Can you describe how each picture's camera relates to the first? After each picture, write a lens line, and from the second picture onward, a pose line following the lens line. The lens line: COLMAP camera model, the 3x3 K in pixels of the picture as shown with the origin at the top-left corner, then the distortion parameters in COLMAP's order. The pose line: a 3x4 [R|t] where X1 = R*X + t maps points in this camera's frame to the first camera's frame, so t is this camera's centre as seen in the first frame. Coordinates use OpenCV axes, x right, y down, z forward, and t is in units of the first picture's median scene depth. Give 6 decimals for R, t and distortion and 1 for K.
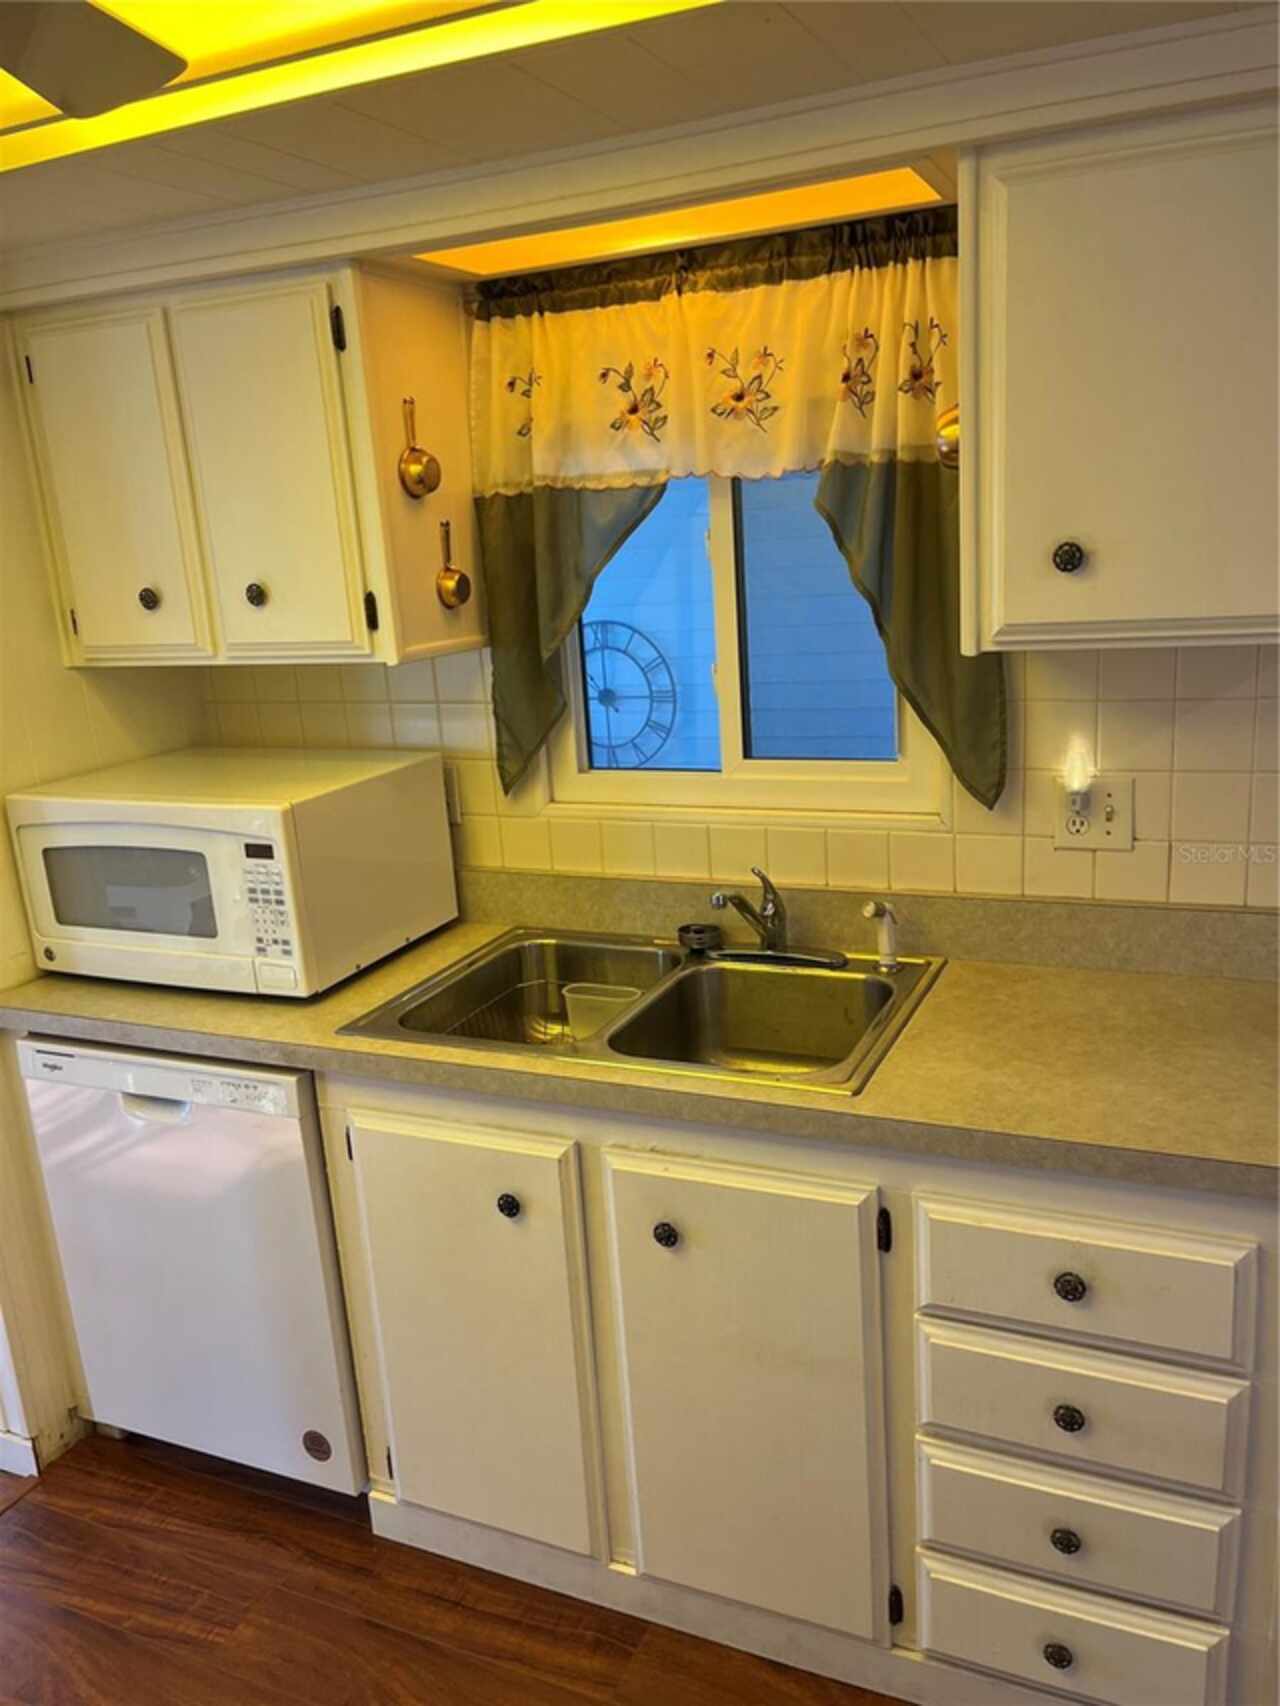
lens RADIAL K [[1294.7, 0, 646.8], [0, 1294.7, 870.3], [0, 0, 1]] dist [0.069181, -0.092727]
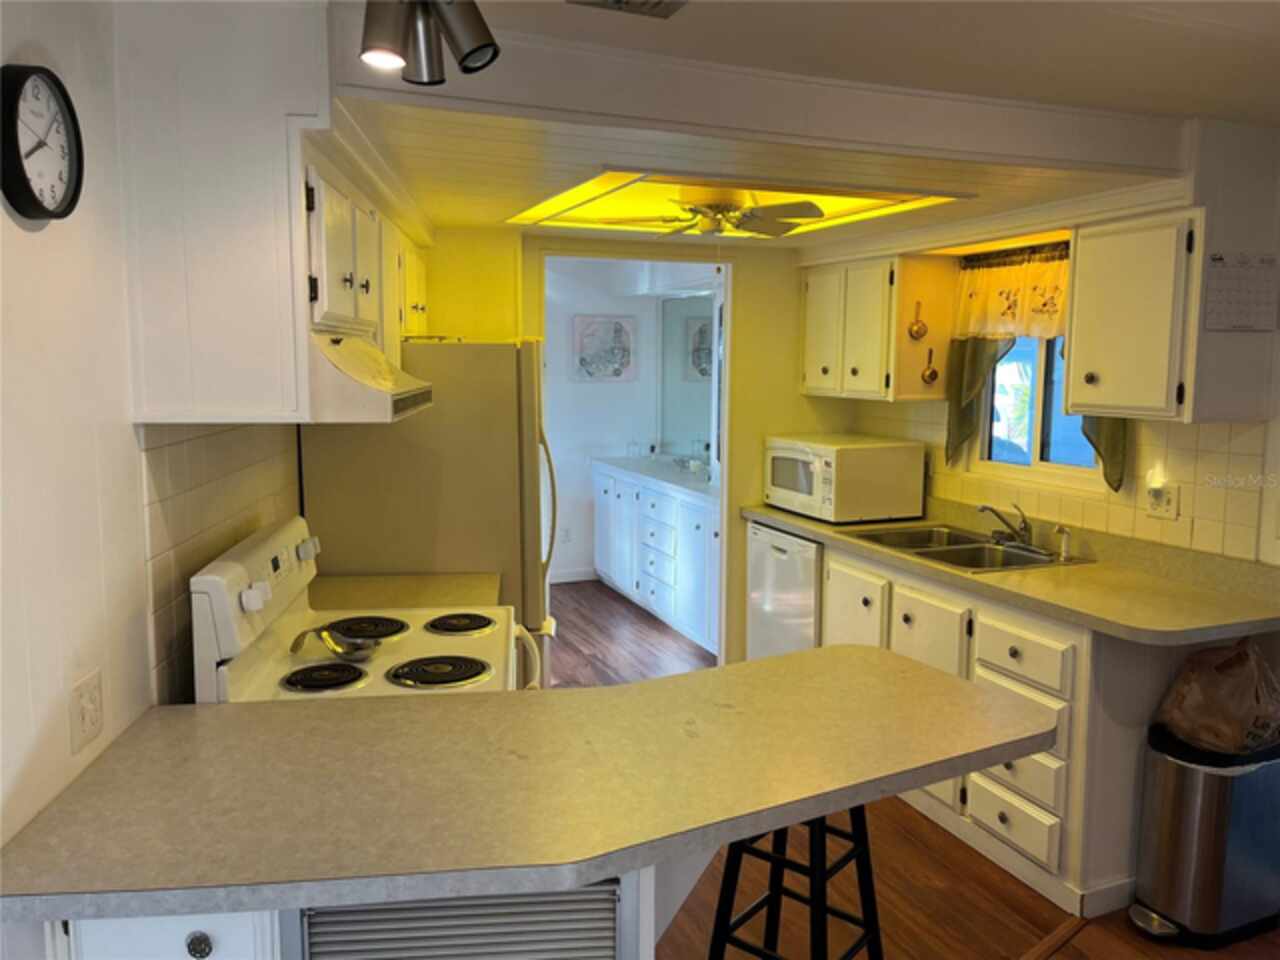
lens RADIAL K [[971.4, 0, 648.5], [0, 971.4, 472.4], [0, 0, 1]] dist [0.069181, -0.092727]
pose [[0.721712, 0.147349, -0.676329, 0.781233], [-0.224727, 0.974031, -0.027600, 0.138308], [0.654698, 0.171909, 0.736083, -0.704769]]
